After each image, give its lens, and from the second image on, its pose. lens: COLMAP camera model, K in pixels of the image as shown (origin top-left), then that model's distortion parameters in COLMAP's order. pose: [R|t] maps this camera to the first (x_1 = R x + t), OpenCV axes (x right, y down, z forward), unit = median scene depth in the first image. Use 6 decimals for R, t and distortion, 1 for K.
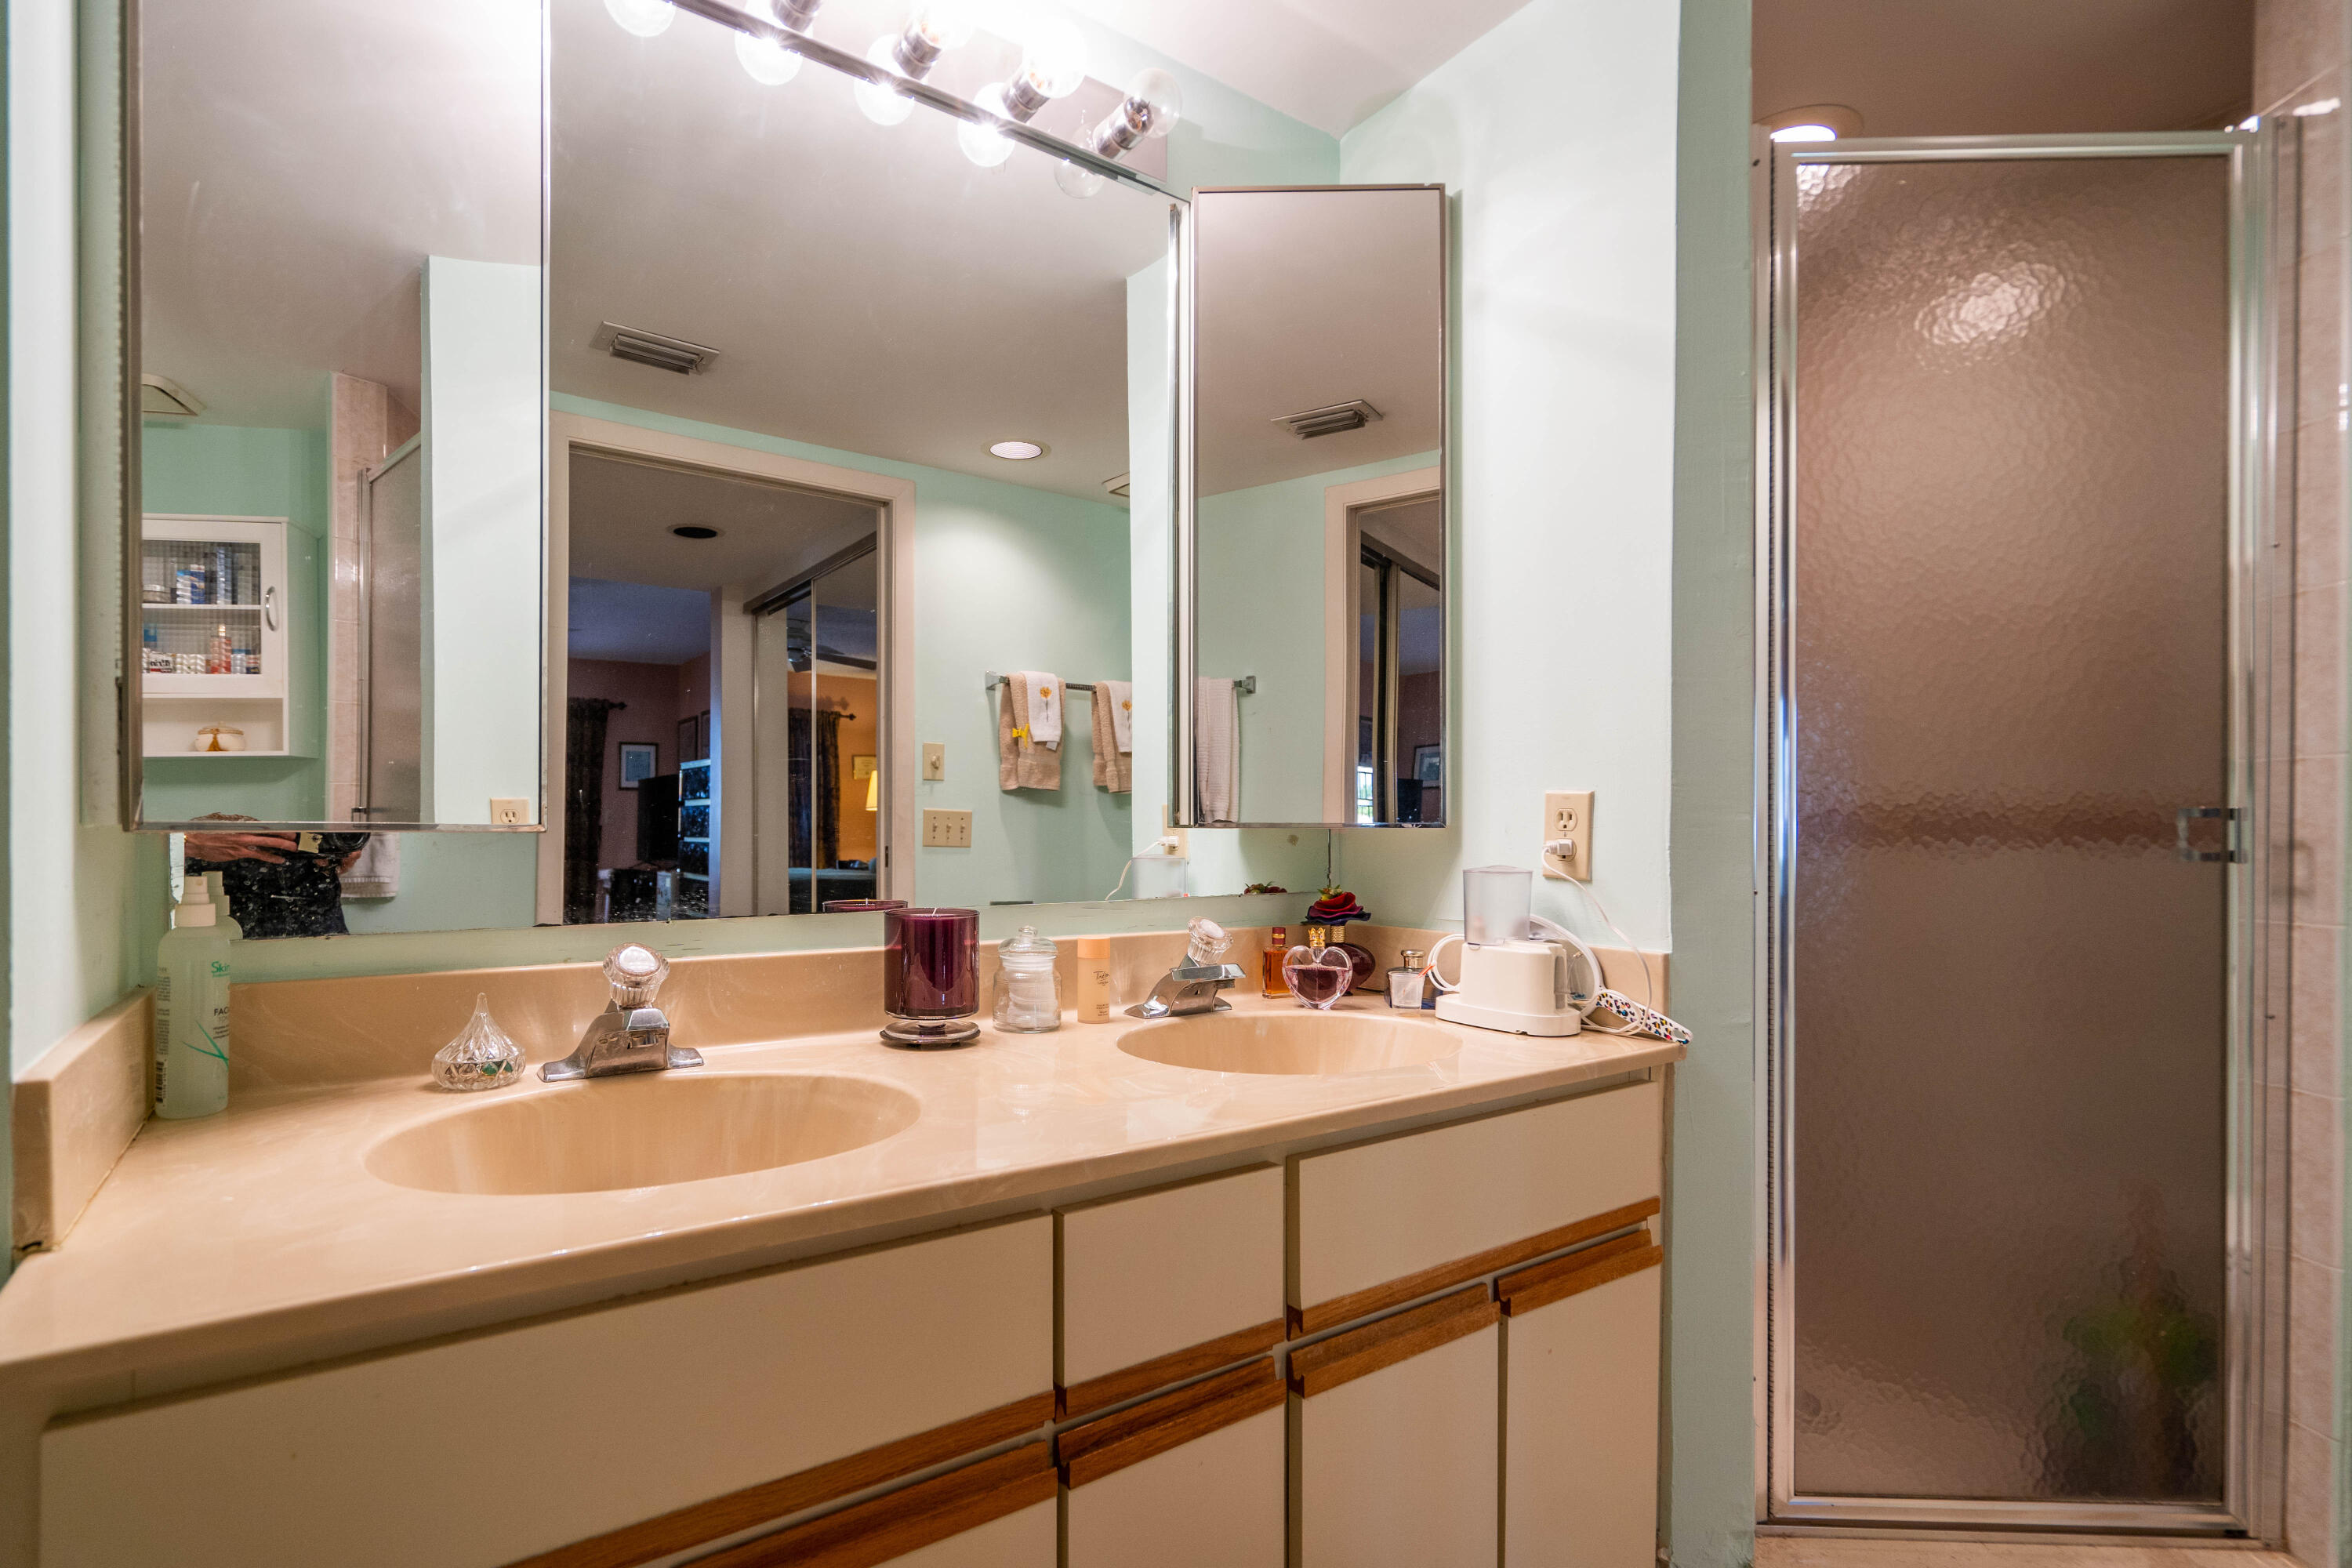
lens RADIAL K [[1222.6, 0, 1173.0], [0, 1222.6, 806.5], [0, 0, 1]] dist [0.013032, -0.000522]
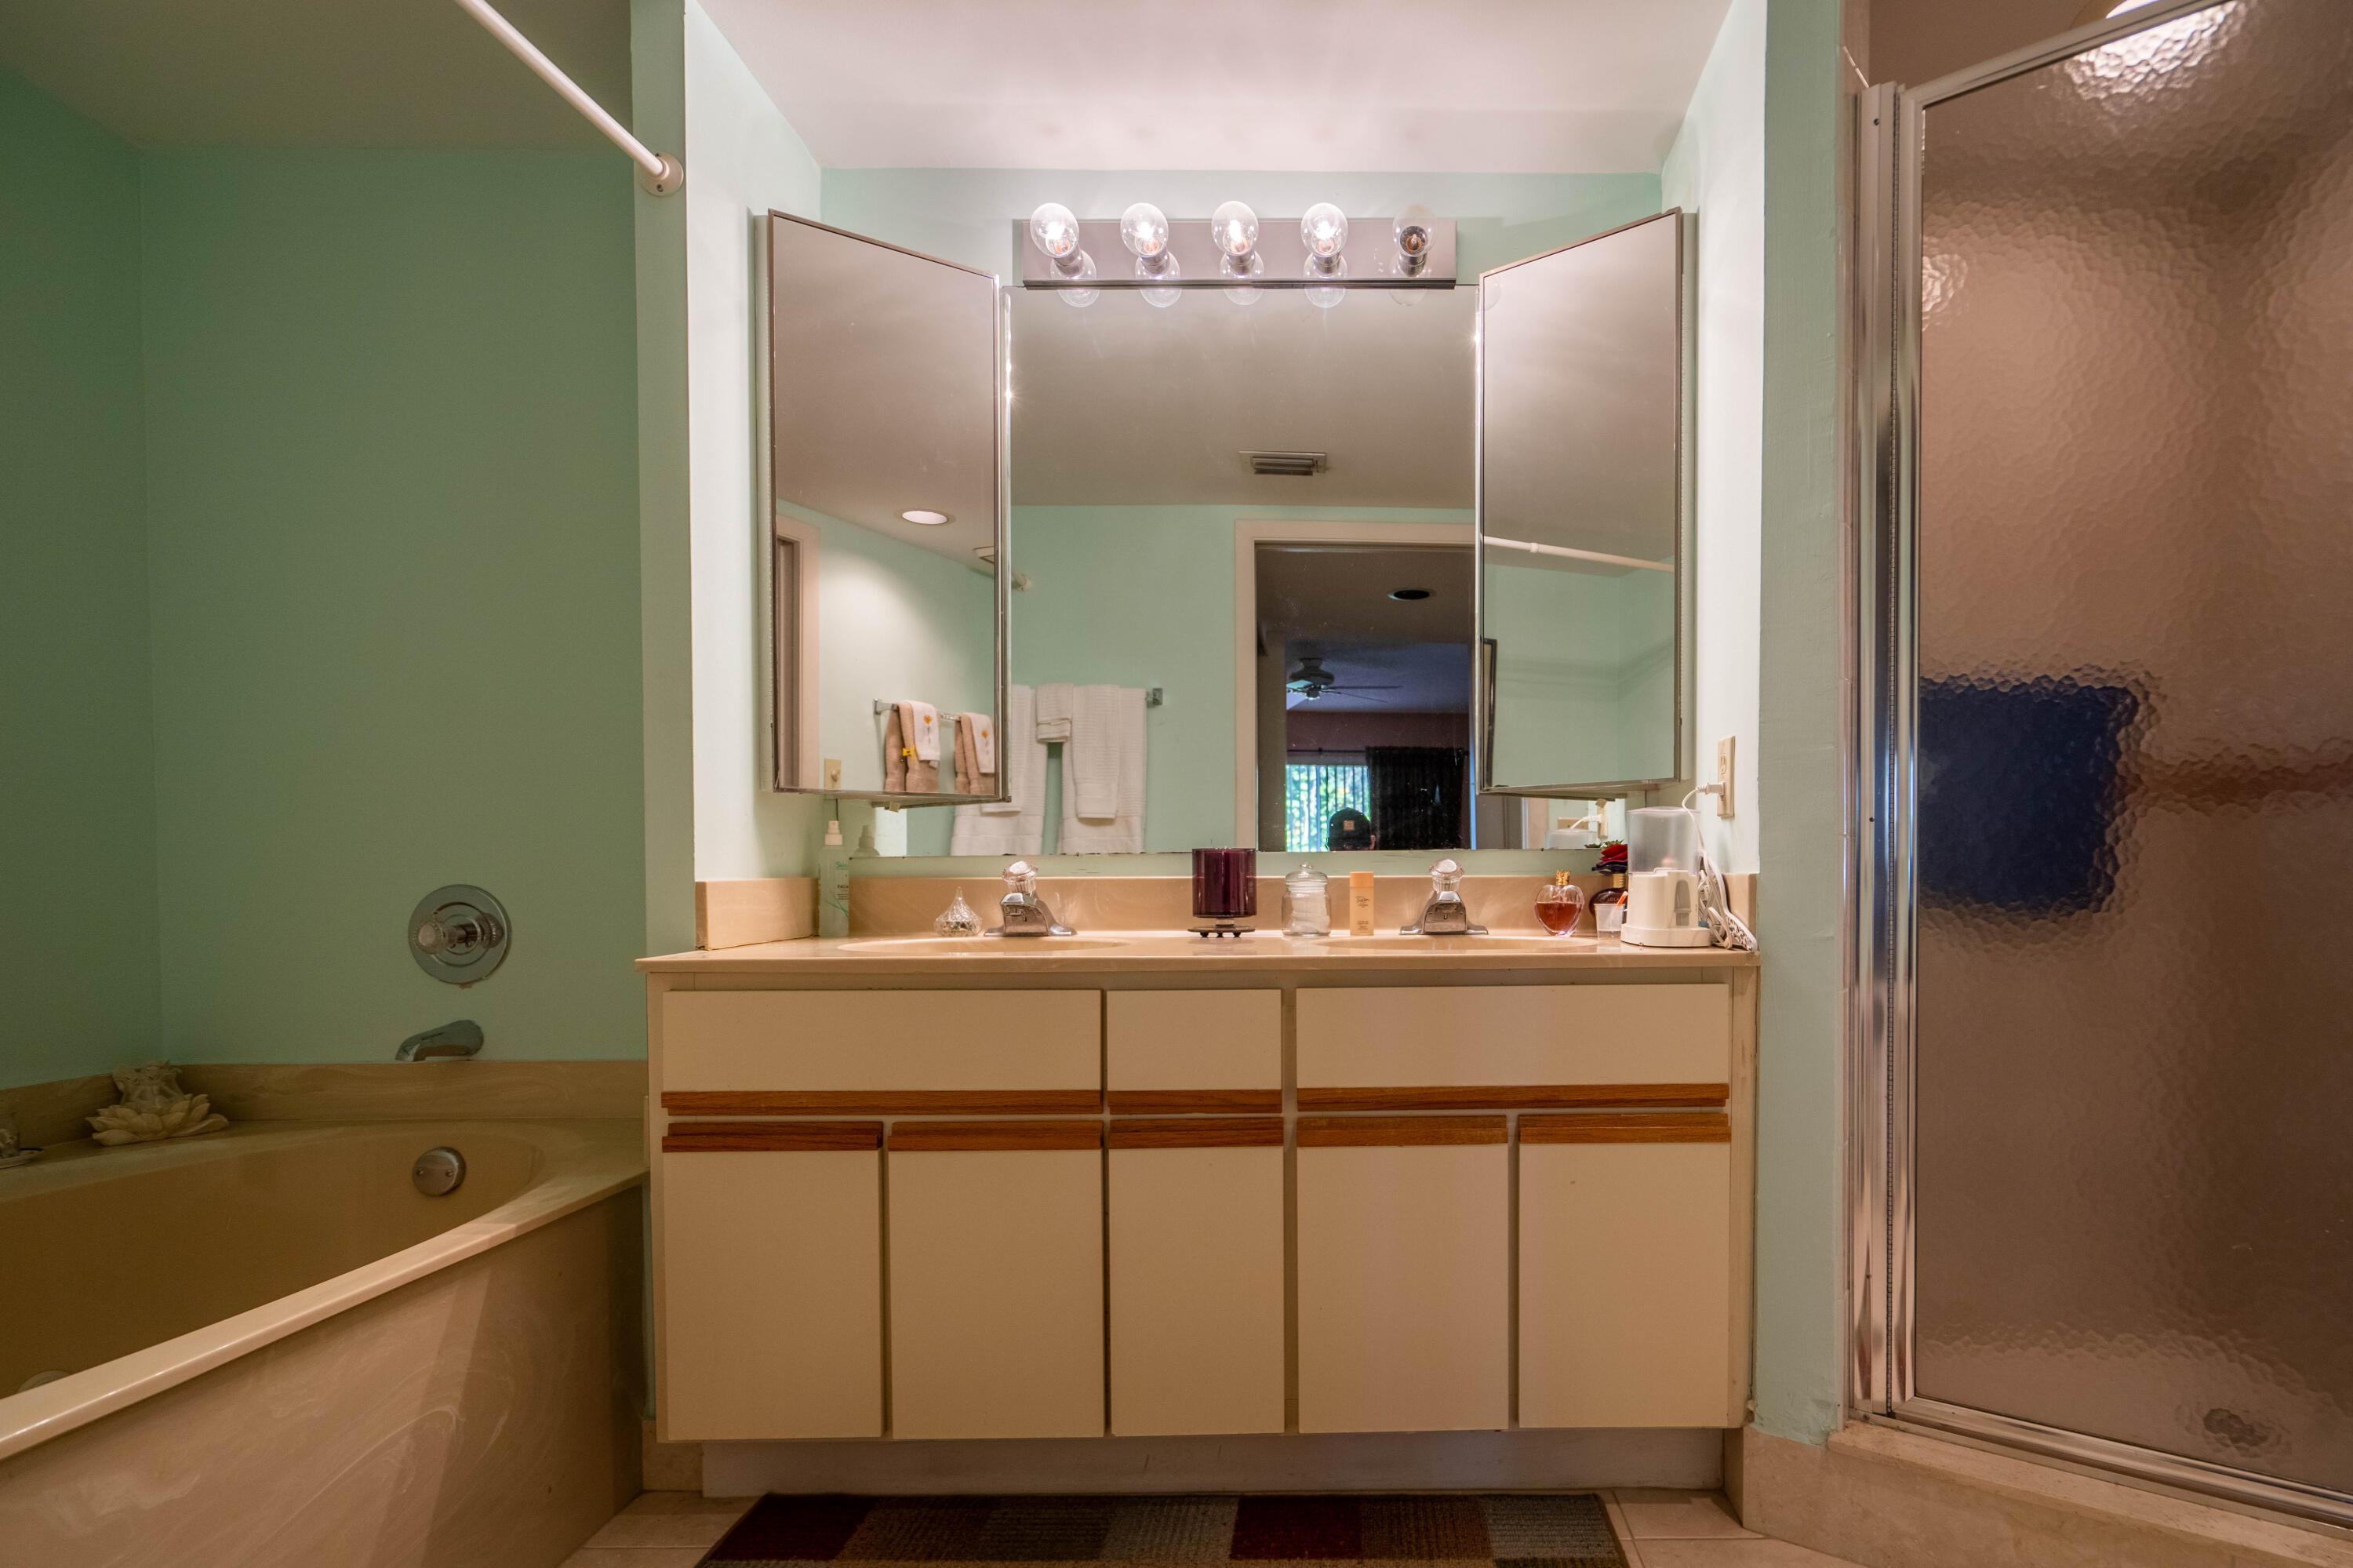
lens RADIAL K [[1133.0, 0, 1177.1], [0, 1133.0, 815.0], [0, 0, 1]] dist [0.016902, 0.000065]
pose [[0.808199, -0.032612, -0.588006, 0.606248], [0.026891, 0.999468, -0.018471, 0.073313], [0.588296, -0.000884, 0.808645, -0.154031]]
